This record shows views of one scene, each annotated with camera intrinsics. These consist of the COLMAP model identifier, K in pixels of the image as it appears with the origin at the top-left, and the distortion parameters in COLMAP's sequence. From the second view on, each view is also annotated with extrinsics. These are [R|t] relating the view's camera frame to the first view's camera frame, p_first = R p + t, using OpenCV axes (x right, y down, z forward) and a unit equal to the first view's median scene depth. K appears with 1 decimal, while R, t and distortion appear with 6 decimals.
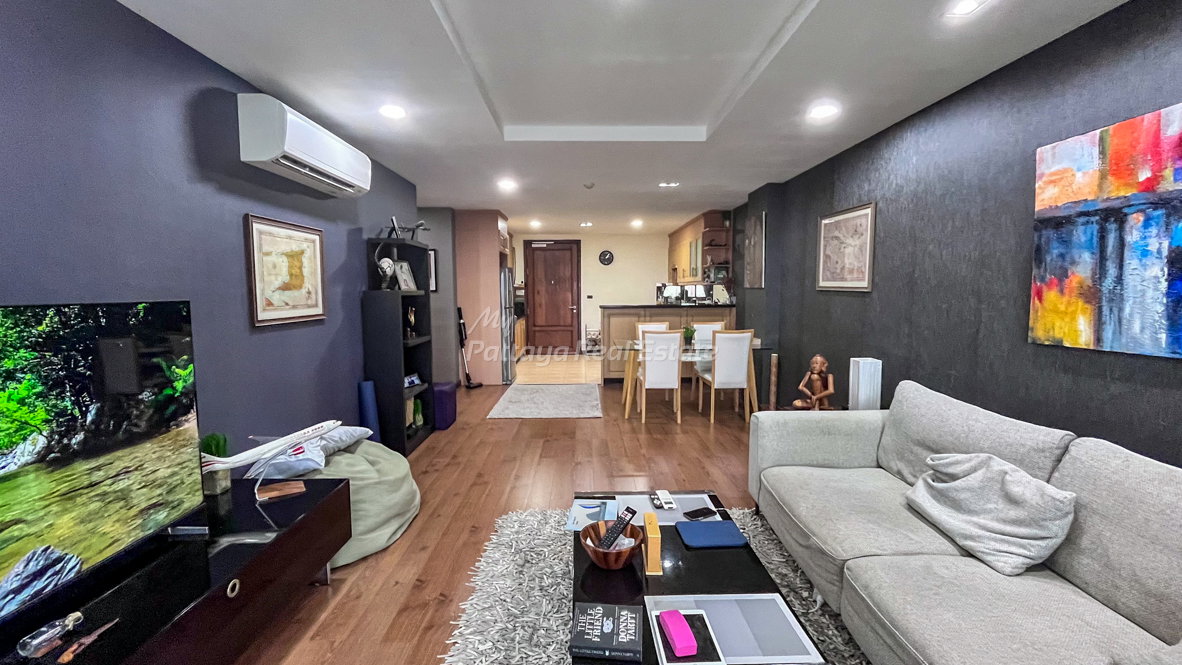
lens RADIAL K [[490.6, 0, 595.7], [0, 490.6, 329.9], [0, 0, 1]] dist [0.001629, -0.001519]
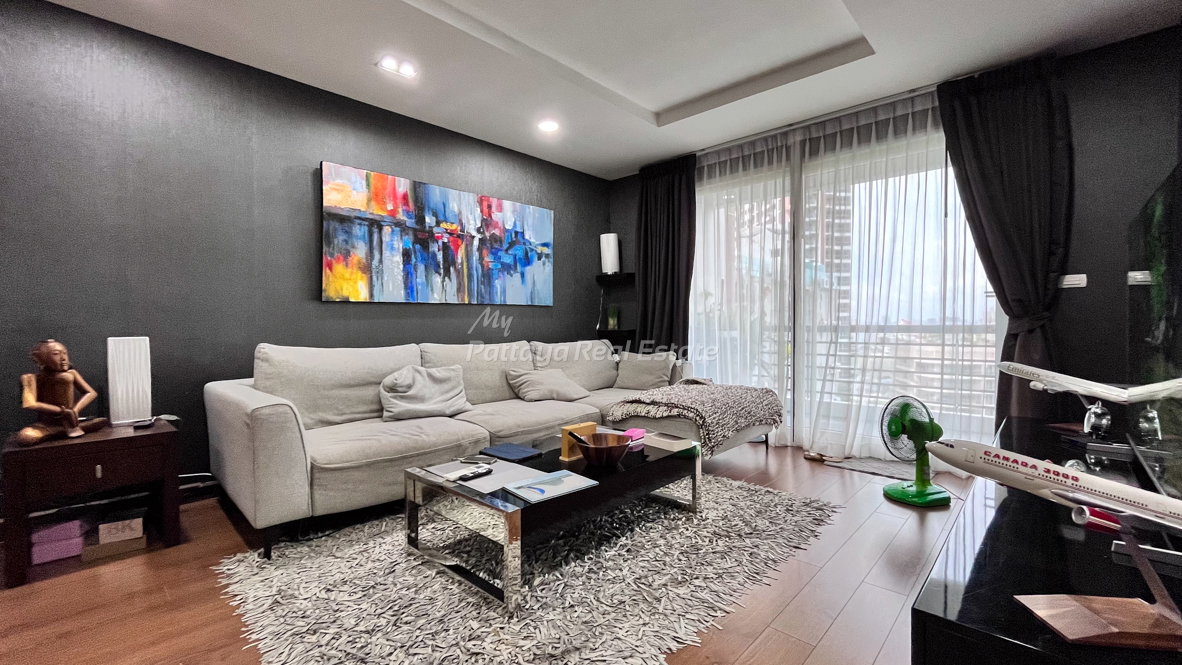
lens RADIAL K [[490.6, 0, 587.3], [0, 490.6, 329.1], [0, 0, 1]] dist [0.001629, -0.001519]
pose [[-0.704712, -0.001054, 0.709493, -0.636309], [0.063425, 0.995902, 0.064477, 0.066577], [-0.706653, 0.090438, -0.701757, 1.522781]]
